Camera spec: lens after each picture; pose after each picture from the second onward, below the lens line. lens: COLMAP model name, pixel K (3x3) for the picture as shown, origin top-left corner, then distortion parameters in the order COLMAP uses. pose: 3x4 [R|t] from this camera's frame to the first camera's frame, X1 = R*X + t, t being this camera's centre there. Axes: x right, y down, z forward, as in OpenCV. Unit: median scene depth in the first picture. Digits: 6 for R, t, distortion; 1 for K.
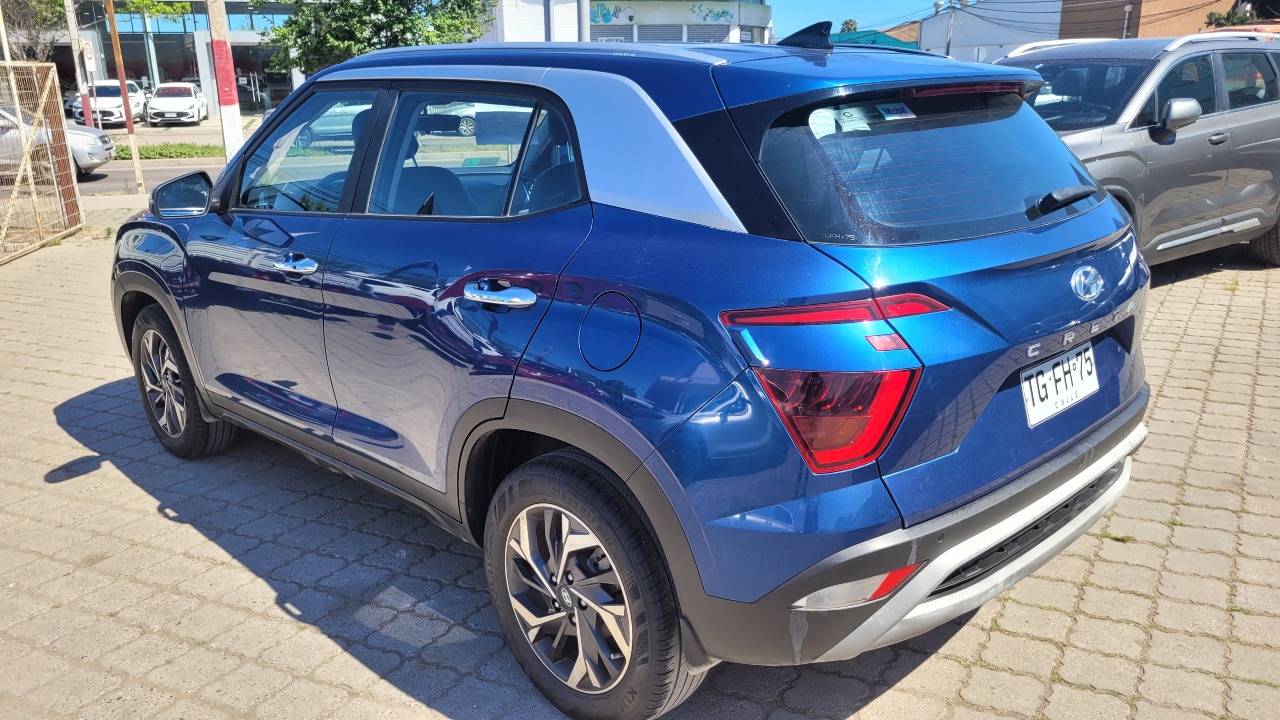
lens RADIAL K [[975.3, 0, 630.6], [0, 975.3, 368.7], [0, 0, 1]] dist [0.044780, -0.046091]
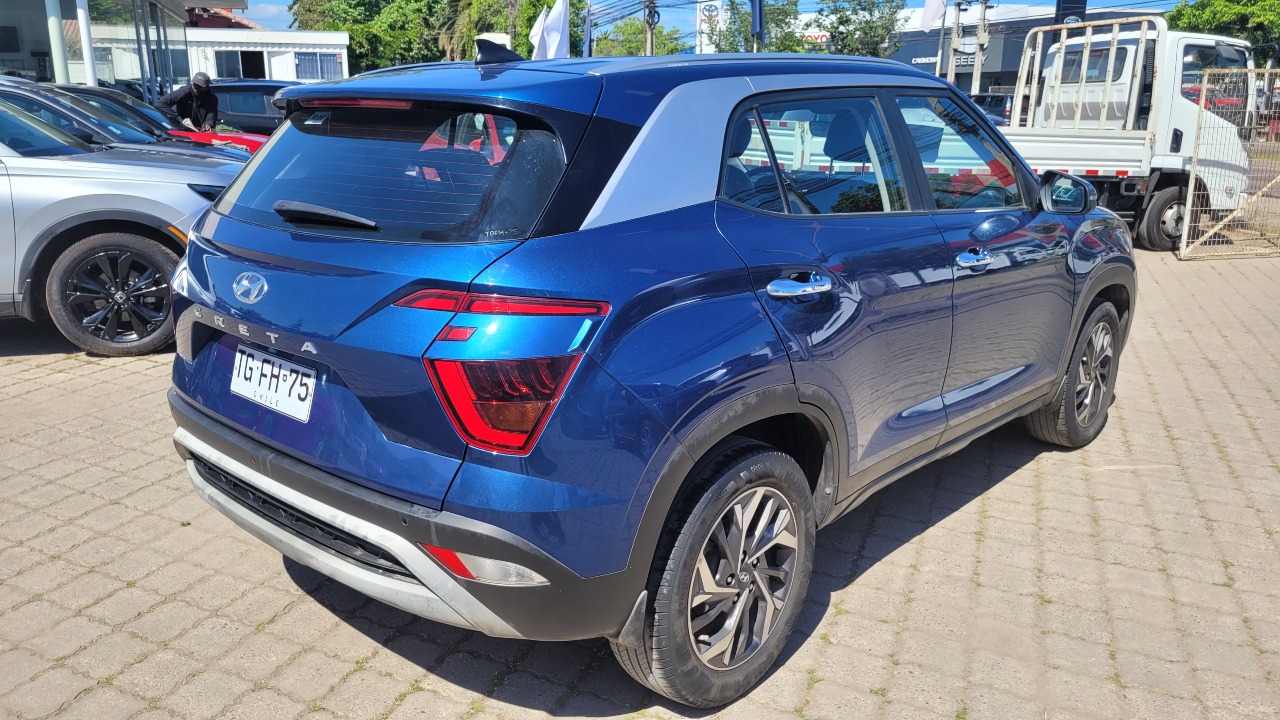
lens RADIAL K [[974.3, 0, 636.7], [0, 974.3, 344.0], [0, 0, 1]] dist [0.030398, 0.001518]
pose [[0.064931, 0.266482, -0.961650, 0.131216], [-0.292295, 0.926495, 0.237005, -0.034657], [0.954122, 0.265696, 0.138049, 0.109609]]
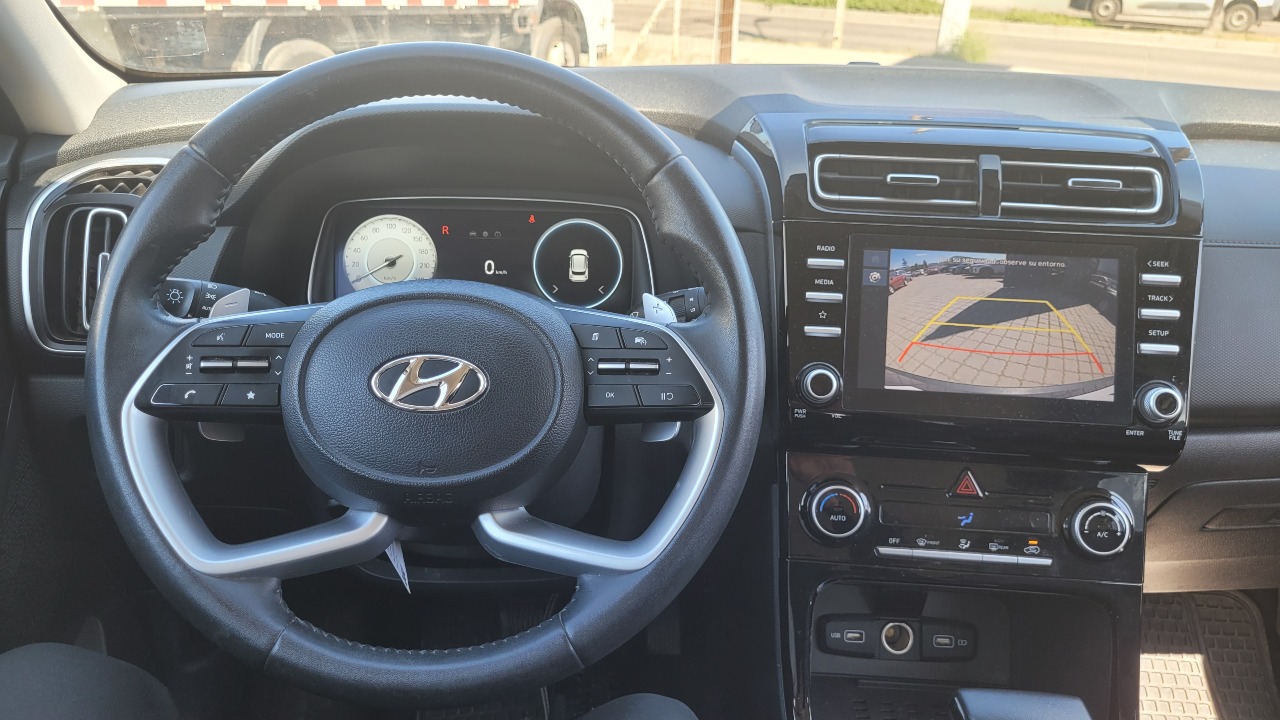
lens RADIAL K [[988.5, 0, 640.0], [0, 988.5, 360.0], [0, 0, 1]] dist [0.046637, -0.089592]
pose [[0.748987, 0.309641, -0.585782, -0.020359], [-0.244096, 0.950854, 0.190512, -0.027566], [0.615983, 0.000296, 0.787759, 0.129680]]
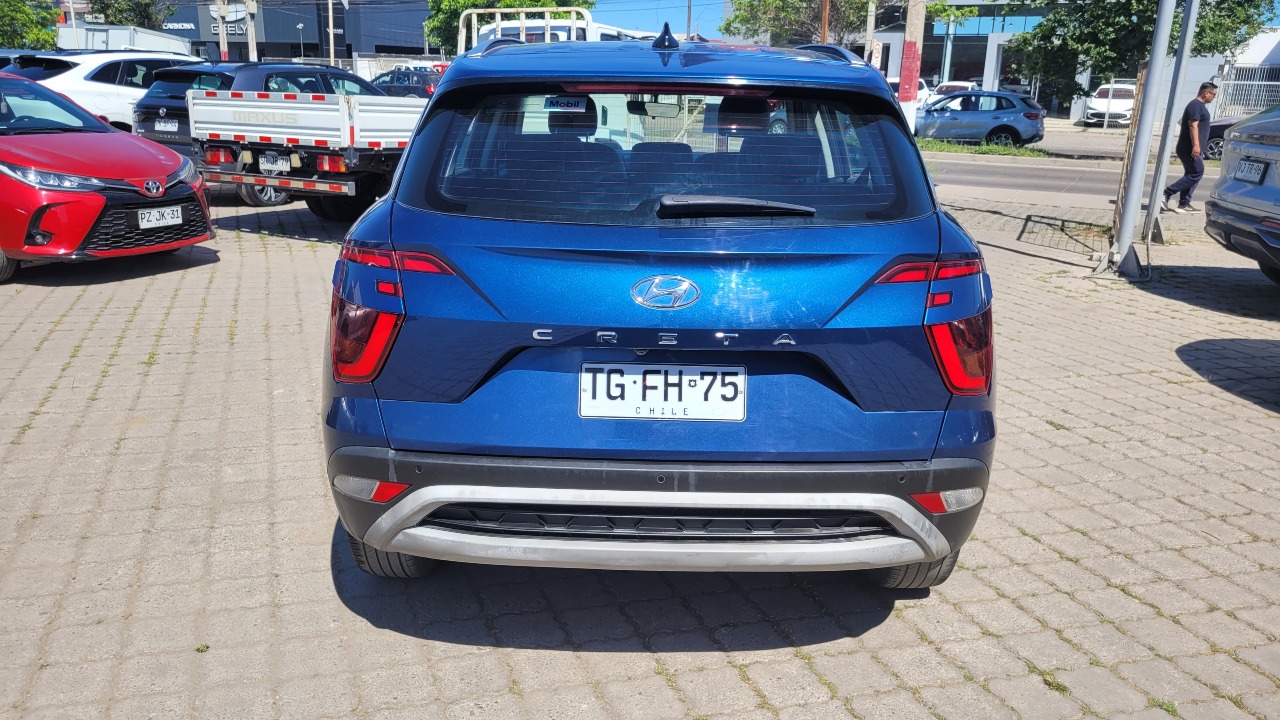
lens RADIAL K [[974.3, 0, 636.7], [0, 974.3, 344.0], [0, 0, 1]] dist [0.030398, 0.001518]
pose [[0.712813, 0.219932, -0.665979, 0.095066], [-0.235772, 0.969441, 0.067795, -0.008331], [0.660537, 0.108694, 0.742884, 0.023161]]
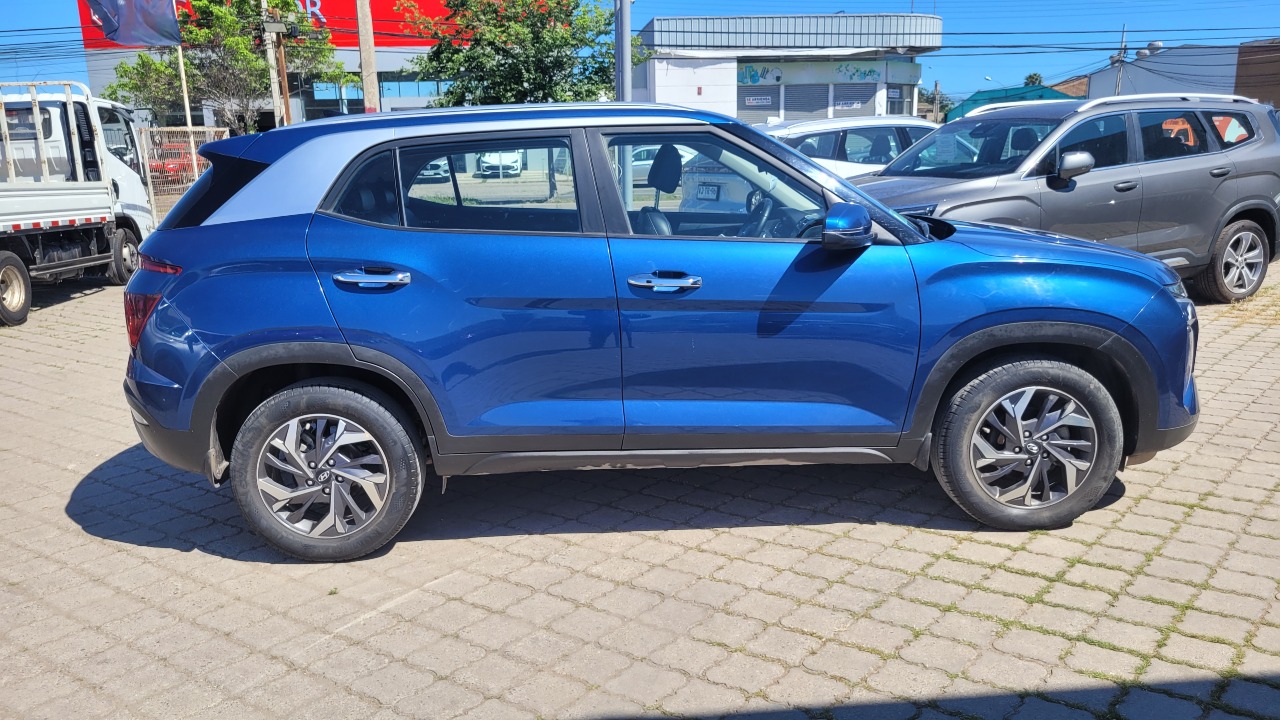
lens RADIAL K [[975.3, 0, 630.6], [0, 975.3, 368.7], [0, 0, 1]] dist [0.044780, -0.046091]
pose [[0.984586, 0.034074, -0.171549, 0.062560], [-0.043430, 0.997750, -0.051083, 0.014955], [0.169422, 0.057746, 0.983850, -0.051109]]
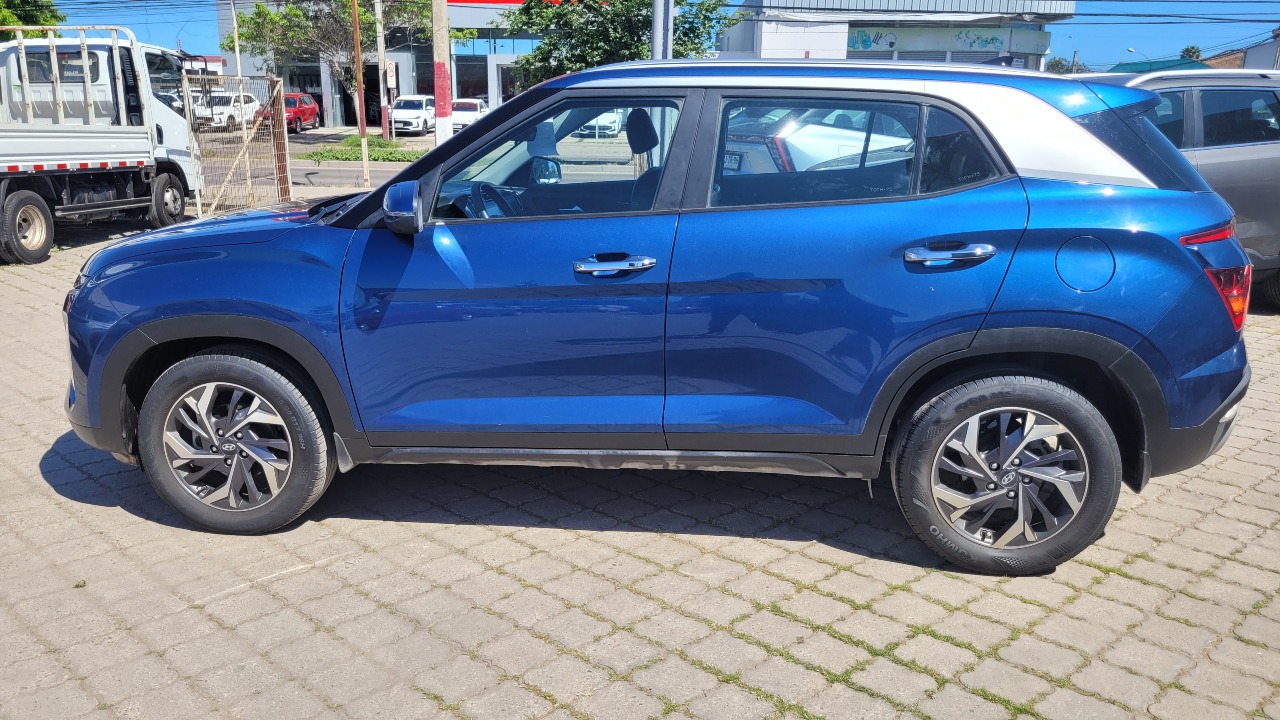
lens RADIAL K [[970.9, 0, 612.8], [0, 970.9, 354.3], [0, 0, 1]] dist [0.045136, -0.040623]
pose [[0.950708, 0.102573, -0.292632, 0.096060], [-0.112546, 0.993494, -0.017402, 0.006602], [0.288943, 0.049478, 0.956067, -0.024528]]
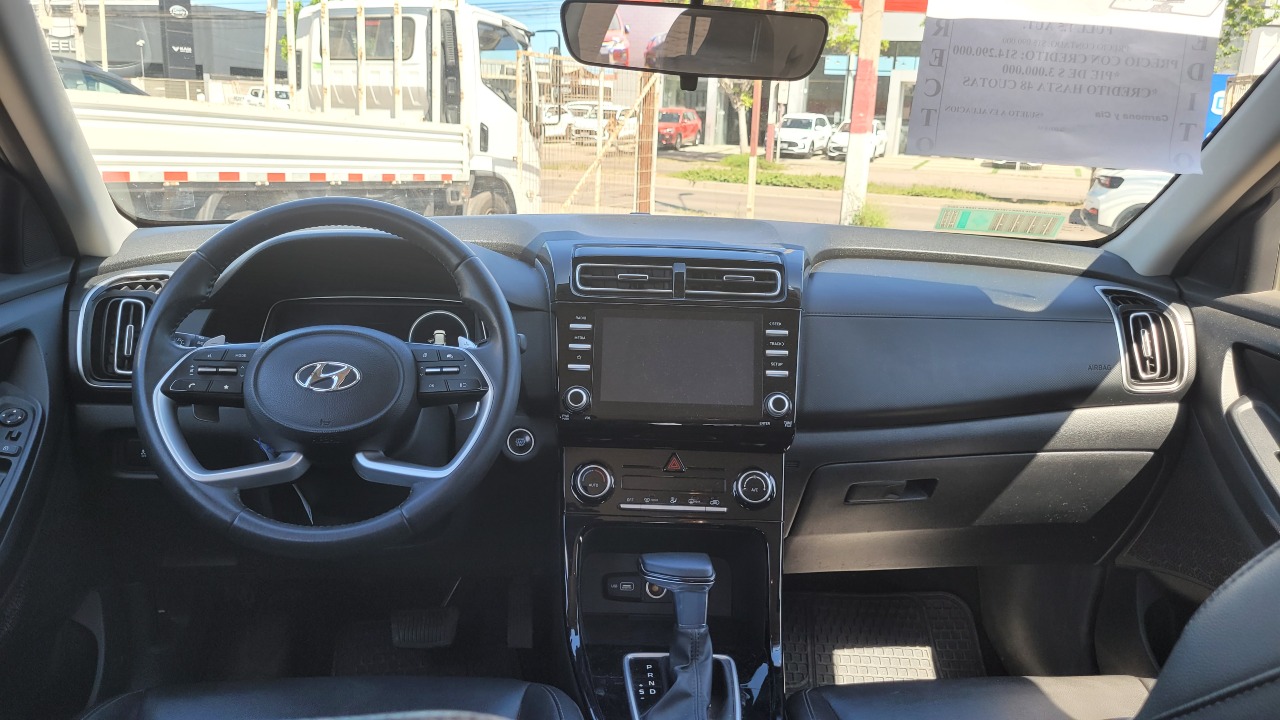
lens RADIAL K [[975.3, 0, 630.6], [0, 975.3, 368.7], [0, 0, 1]] dist [0.044780, -0.046091]
pose [[0.783354, 0.205462, -0.586636, -0.005398], [-0.231999, 0.972231, 0.030716, -0.026212], [0.576657, 0.112037, 0.809268, 0.120141]]
